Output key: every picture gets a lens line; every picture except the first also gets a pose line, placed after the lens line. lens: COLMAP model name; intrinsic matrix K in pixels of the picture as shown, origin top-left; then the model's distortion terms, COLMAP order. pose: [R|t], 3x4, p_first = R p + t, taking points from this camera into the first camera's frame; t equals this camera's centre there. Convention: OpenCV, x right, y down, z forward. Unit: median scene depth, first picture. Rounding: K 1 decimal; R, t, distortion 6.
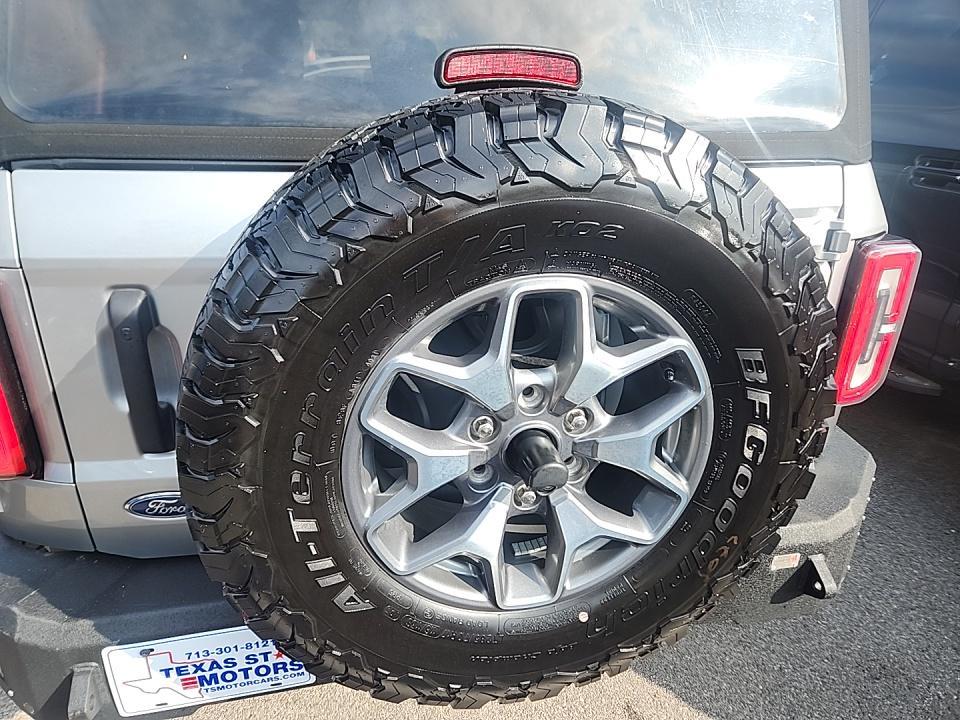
lens RADIAL K [[649.8, 0, 480.0], [0, 649.8, 360.0], [0, 0, 1]] dist [0.052402, -0.041475]
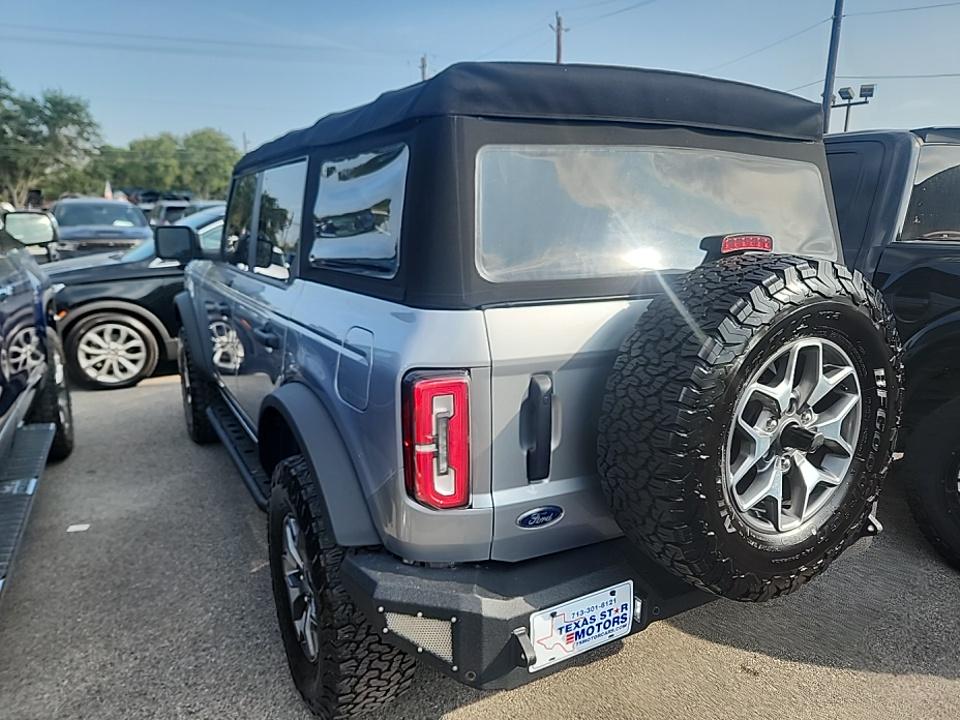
lens RADIAL K [[649.8, 0, 480.0], [0, 649.8, 360.0], [0, 0, 1]] dist [0.052402, -0.041475]
pose [[0.959019, -0.081374, 0.271406, -1.054341], [0.131483, 0.976304, -0.171878, 0.112837], [-0.250989, 0.200520, 0.946993, -0.504694]]
